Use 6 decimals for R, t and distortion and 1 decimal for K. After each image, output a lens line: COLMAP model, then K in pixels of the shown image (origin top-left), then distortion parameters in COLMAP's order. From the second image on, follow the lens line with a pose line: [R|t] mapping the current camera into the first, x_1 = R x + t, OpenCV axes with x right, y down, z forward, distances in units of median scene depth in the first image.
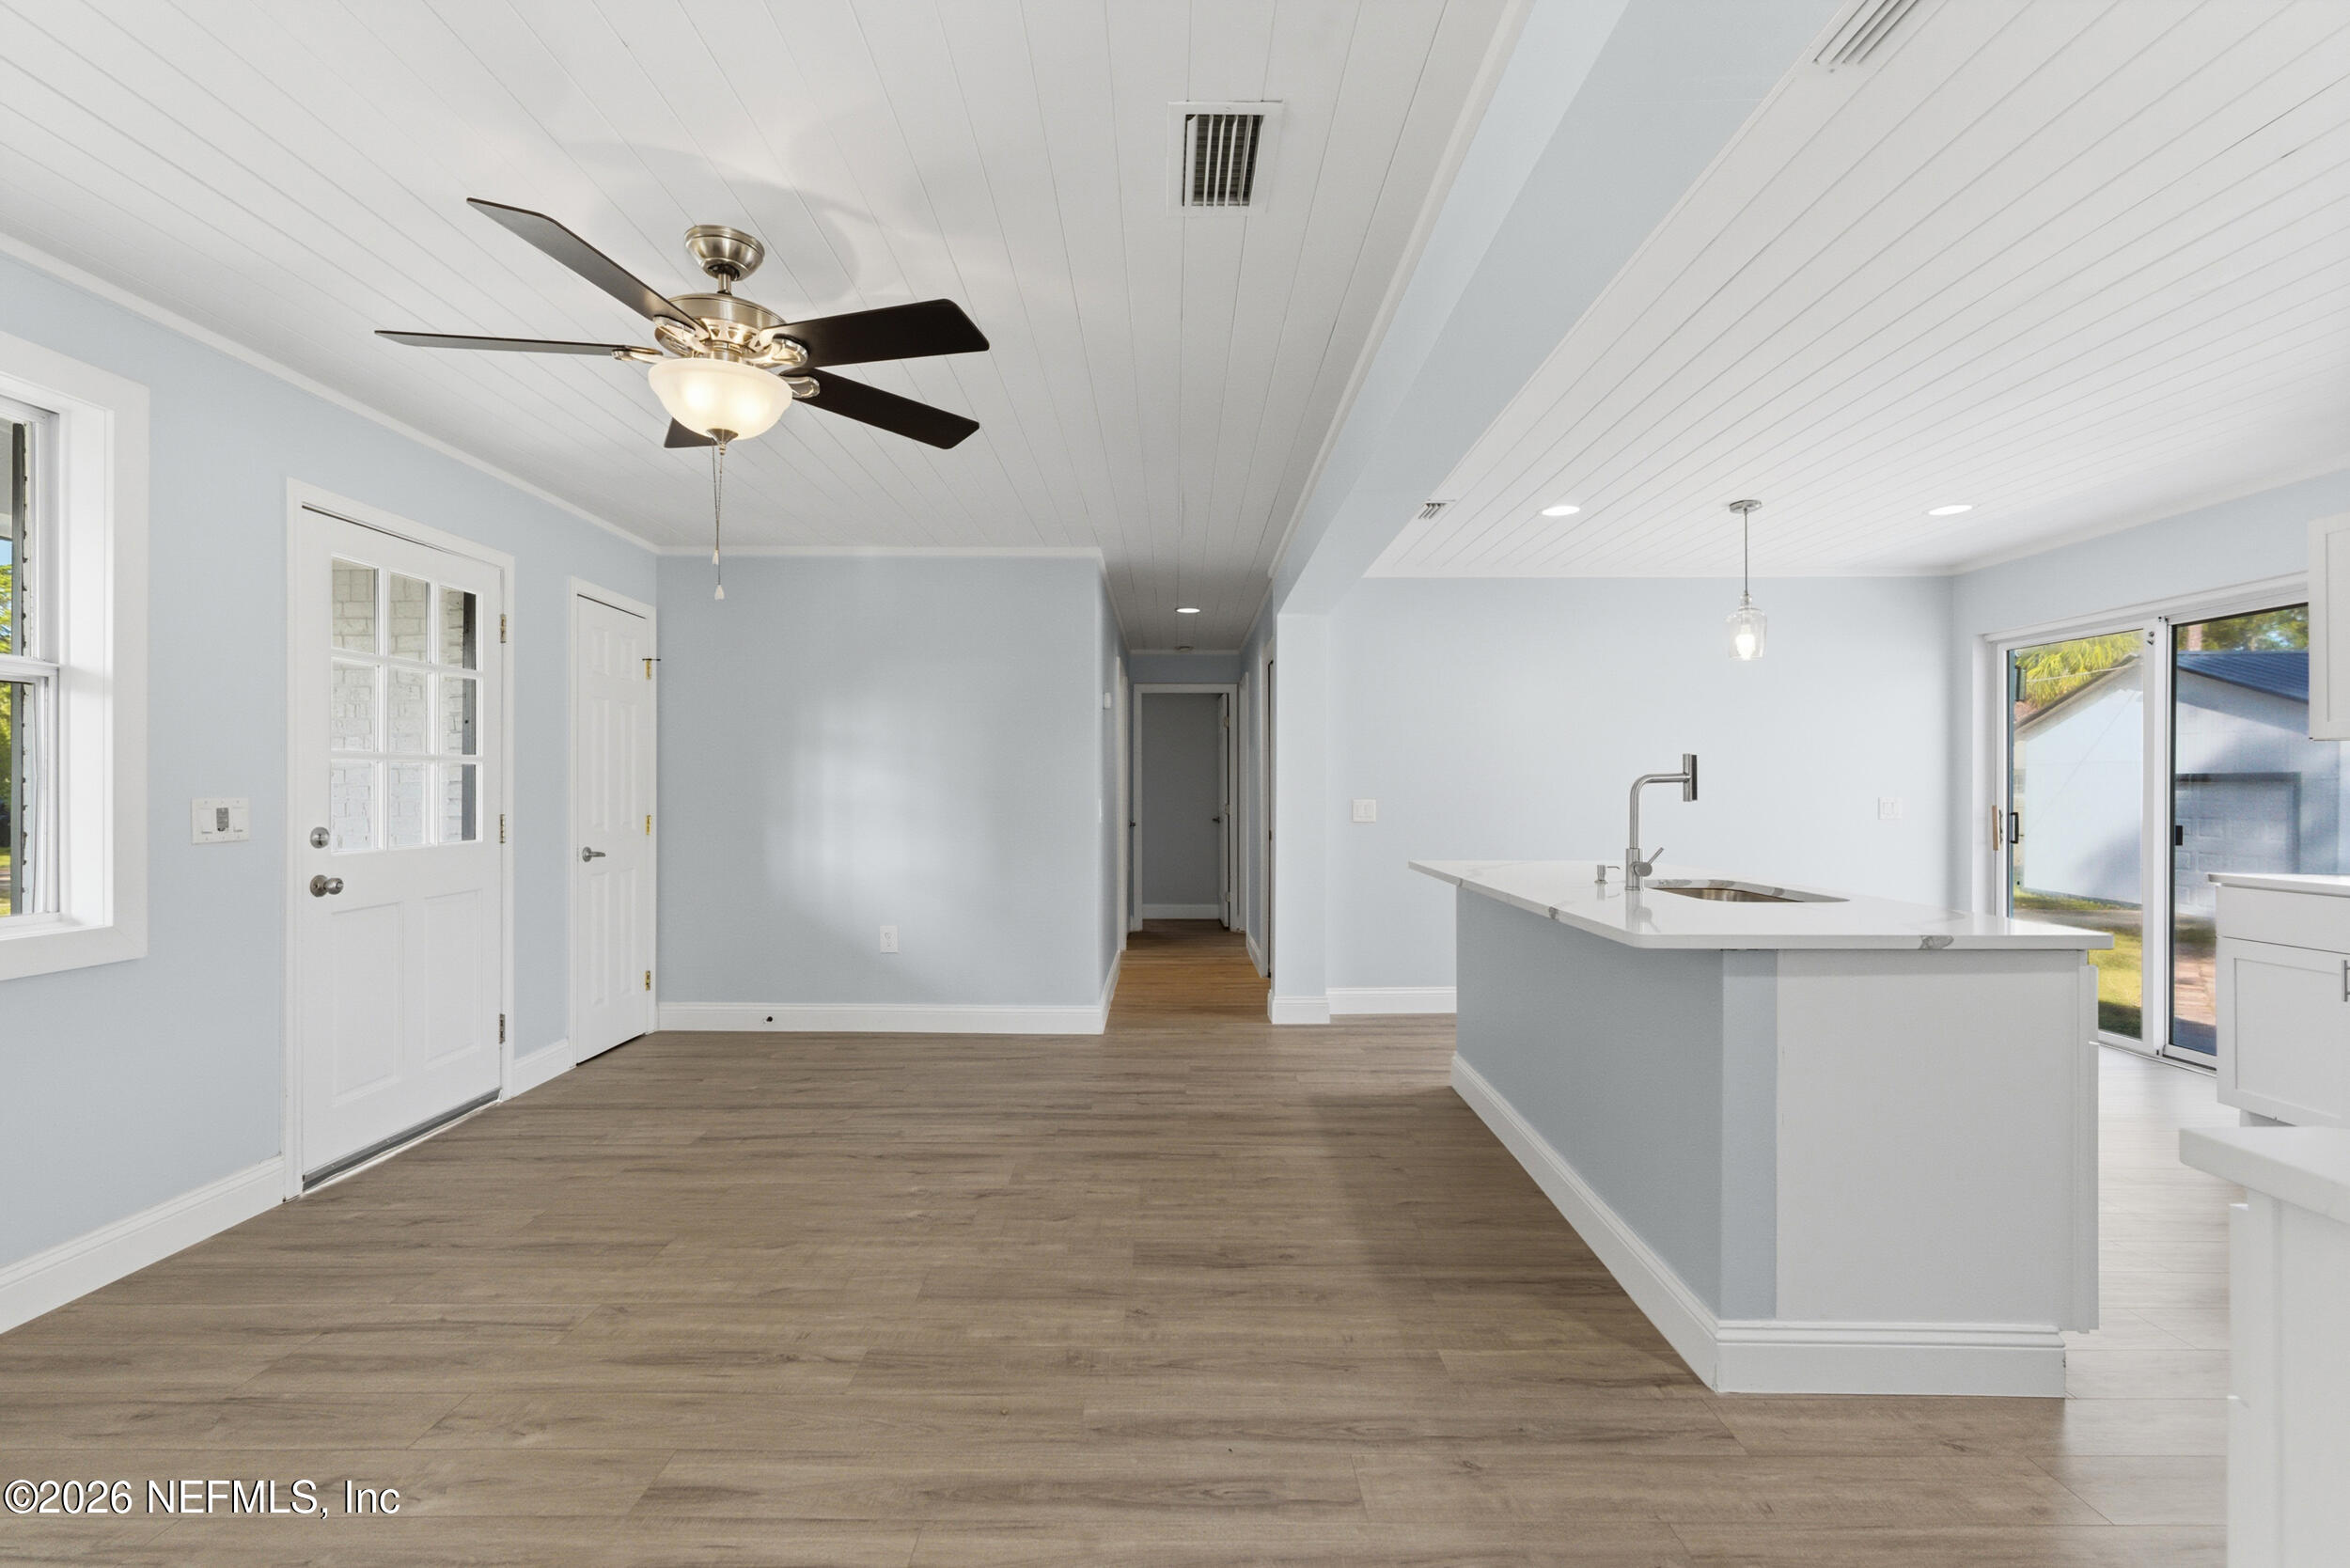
lens RADIAL K [[1064.2, 0, 1178.7], [0, 1064.2, 783.8], [0, 0, 1]] dist [-0.002431, 0.001597]
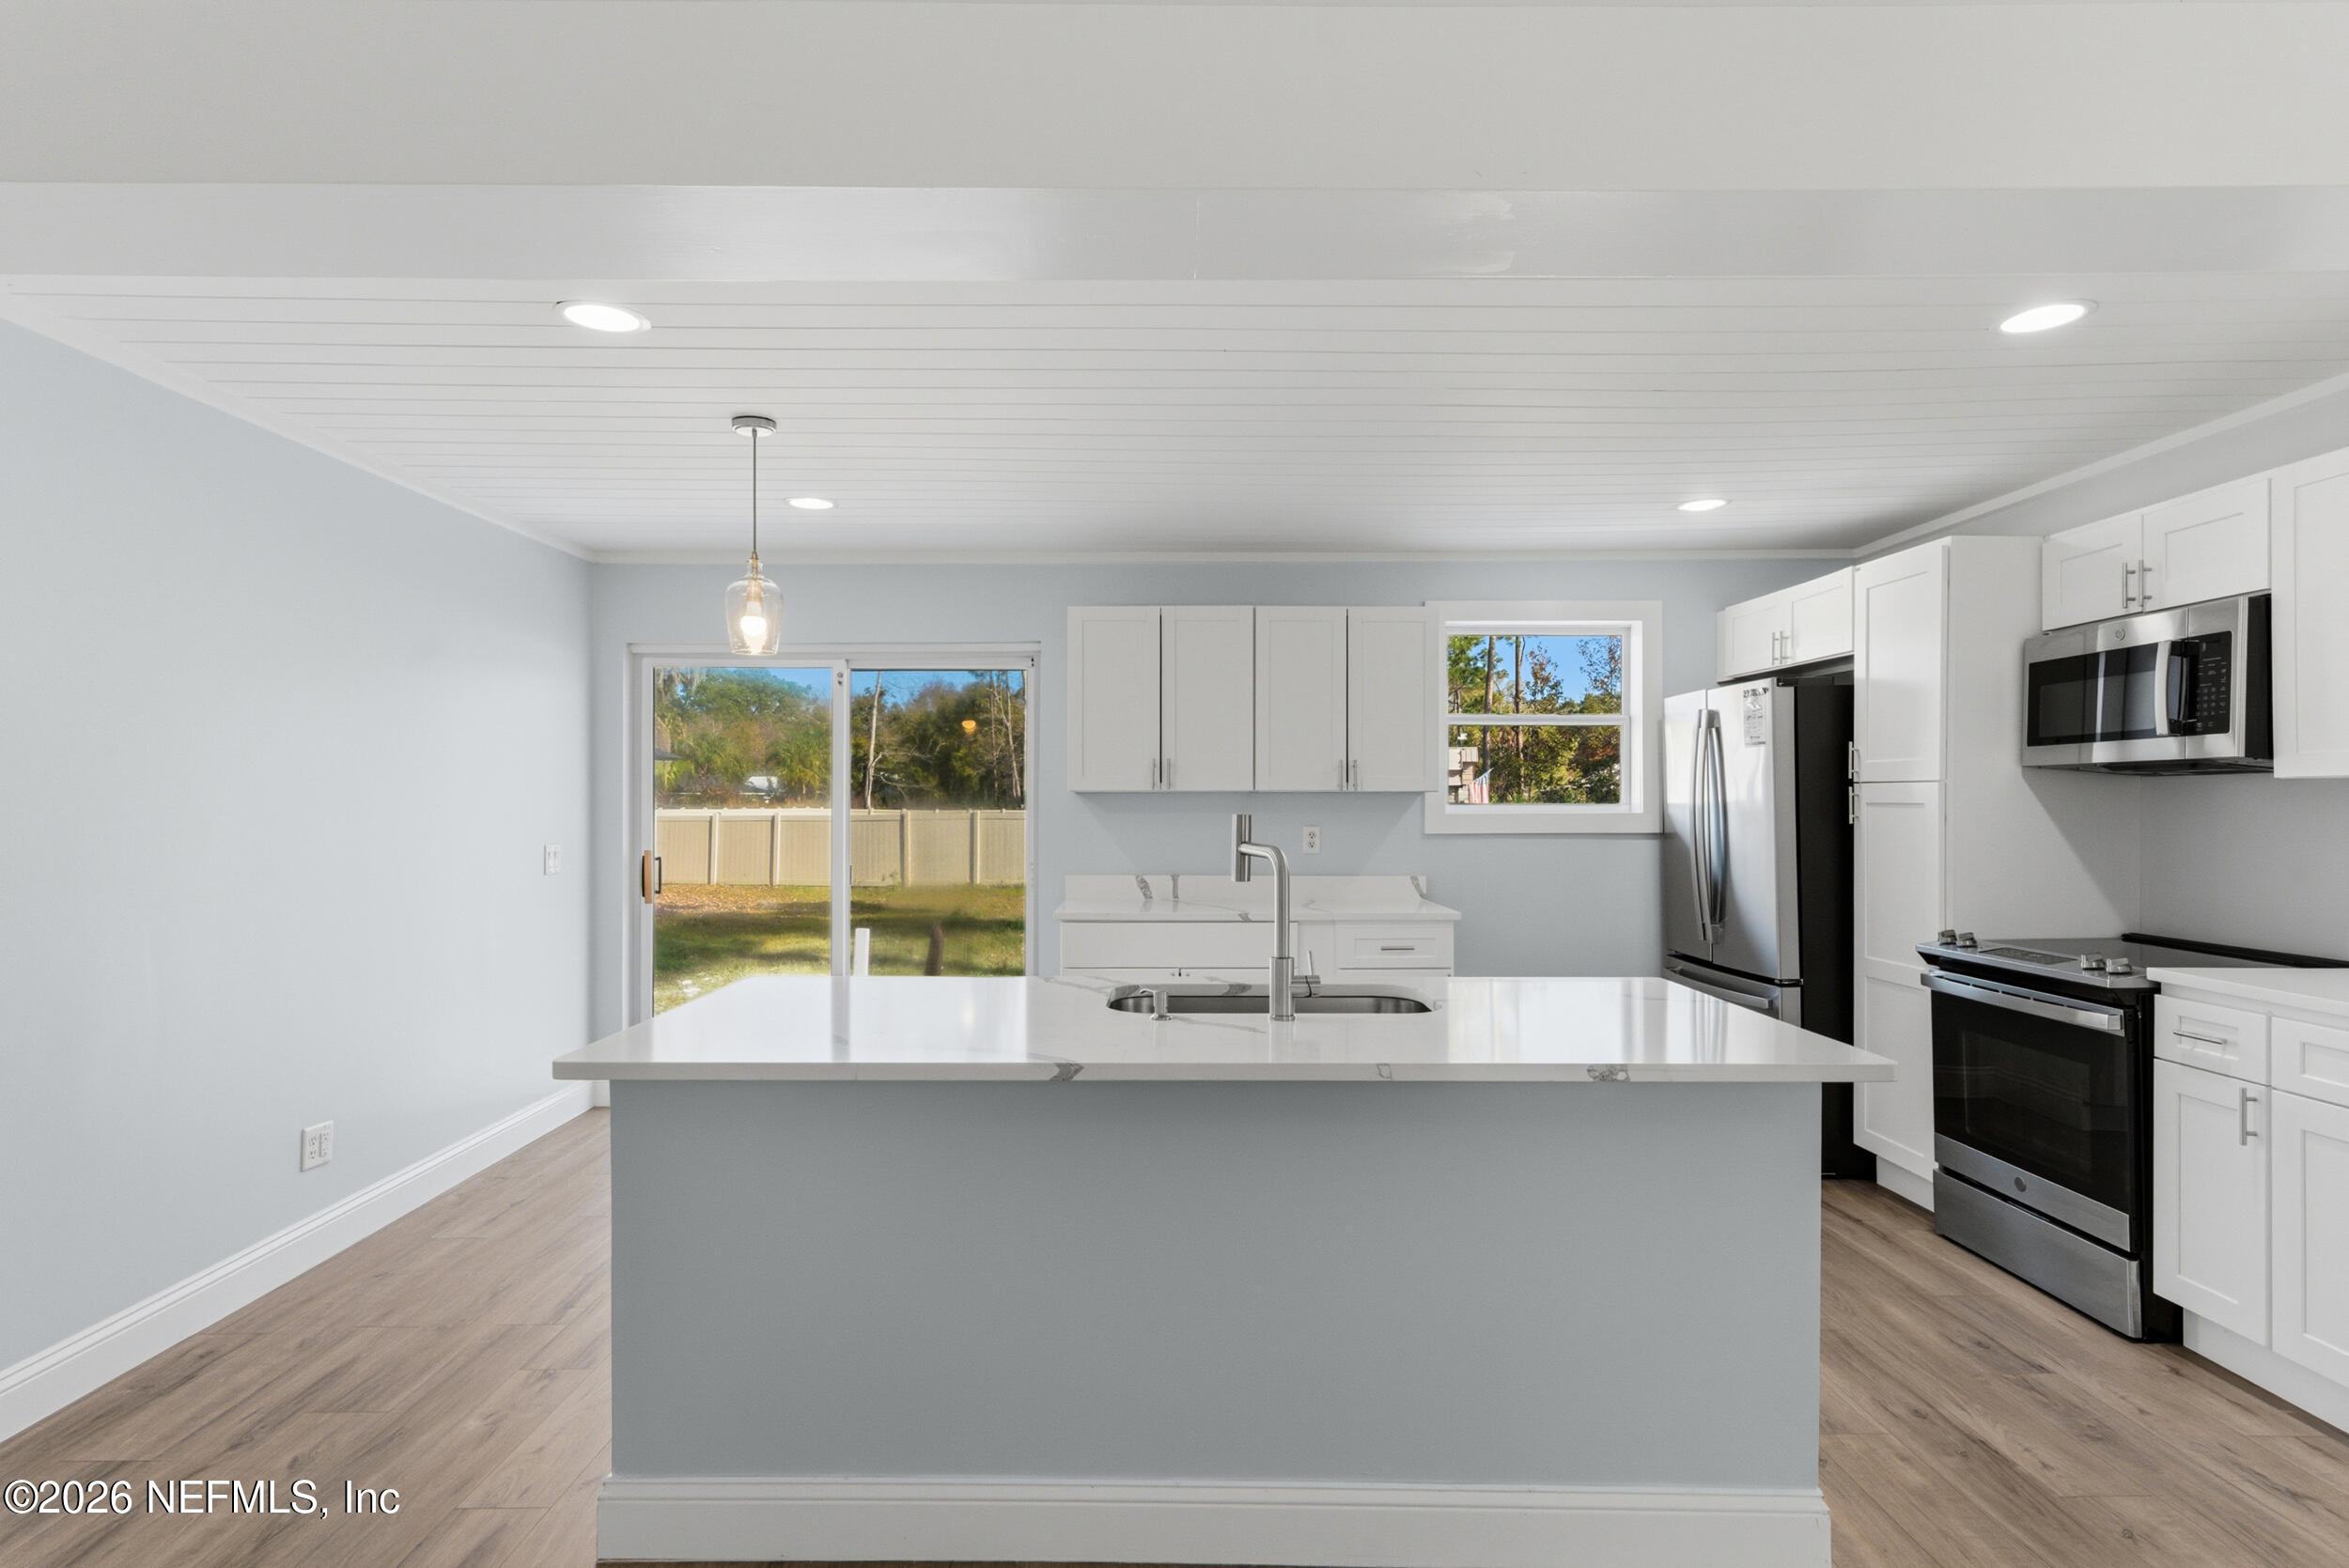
lens RADIAL K [[1199.8, 0, 1169.6], [0, 1199.8, 797.3], [0, 0, 1]] dist [0.001204, 0.001911]
pose [[-0.008296, 0.003034, 0.999961, -0.307955], [-0.007168, 0.999970, -0.003093, -0.036053], [-0.999940, -0.007193, -0.008274, 1.013792]]
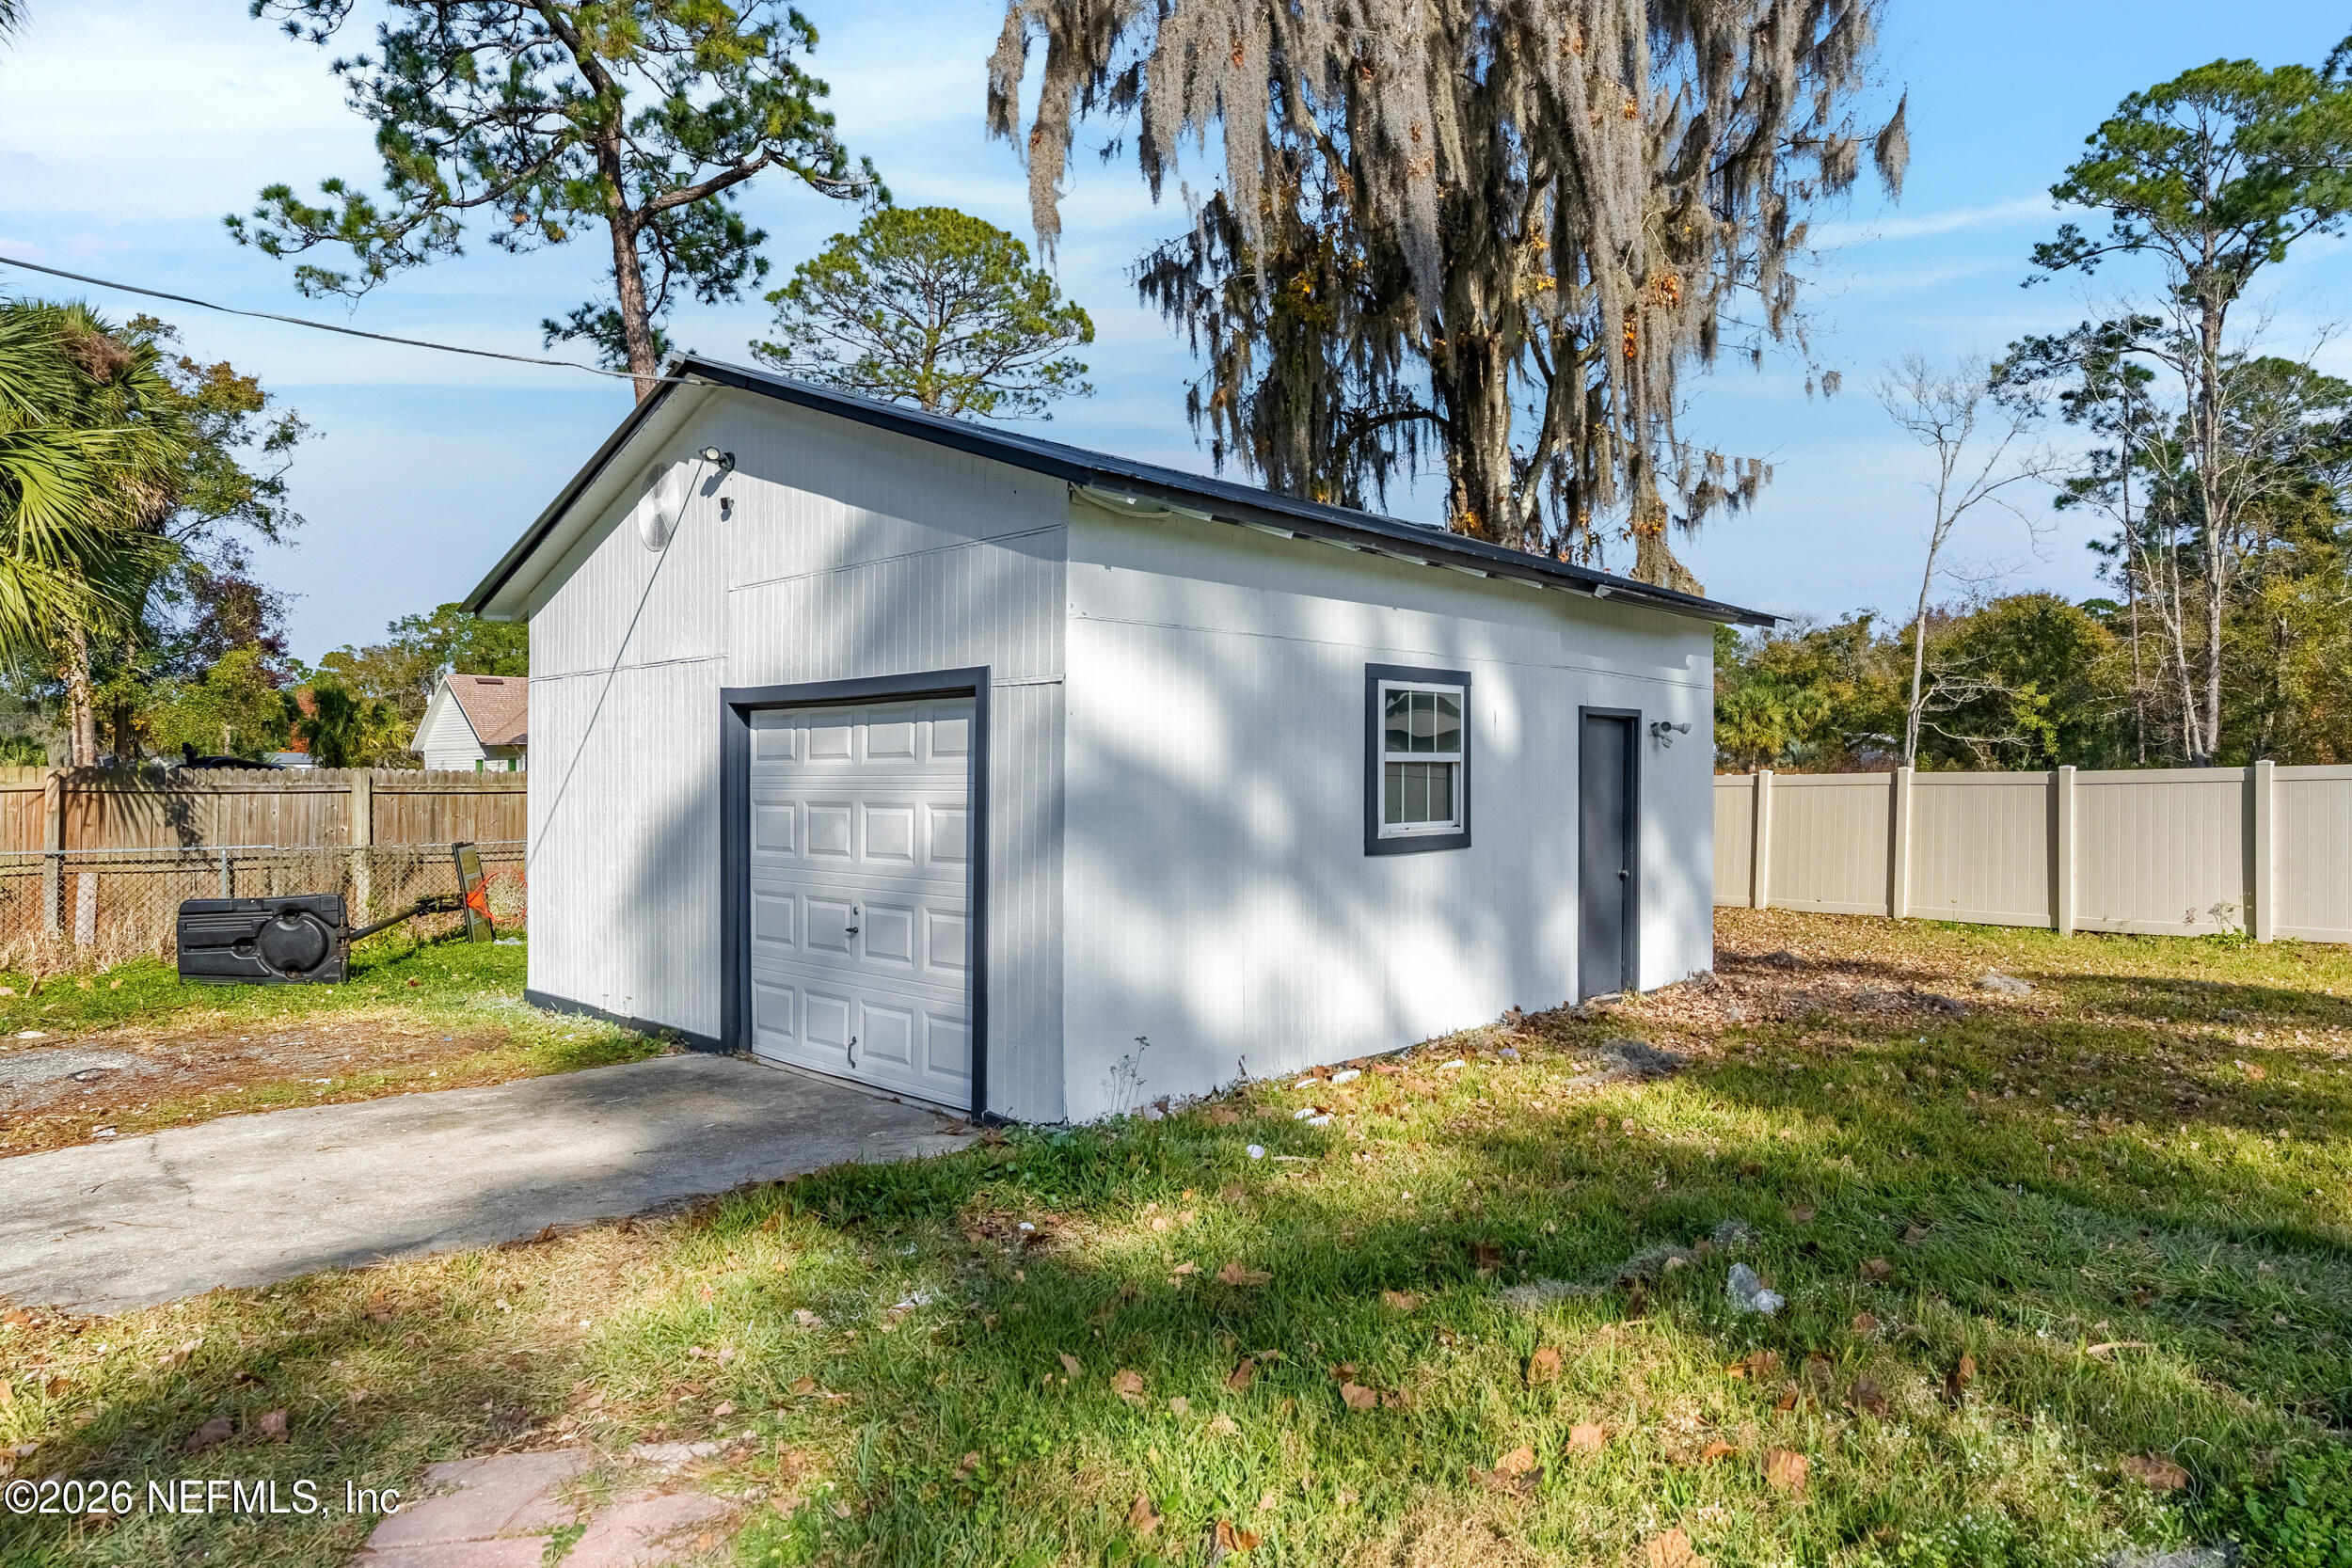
lens RADIAL K [[1486.3, 0, 1174.2], [0, 1486.3, 782.1], [0, 0, 1]] dist [0.002465, 0.000447]
pose [[0.600618, -0.004466, 0.799524, 3.064983], [-0.001174, 0.999978, 0.006467, 0.104593], [-0.799535, -0.004823, 0.600600, 2.865061]]
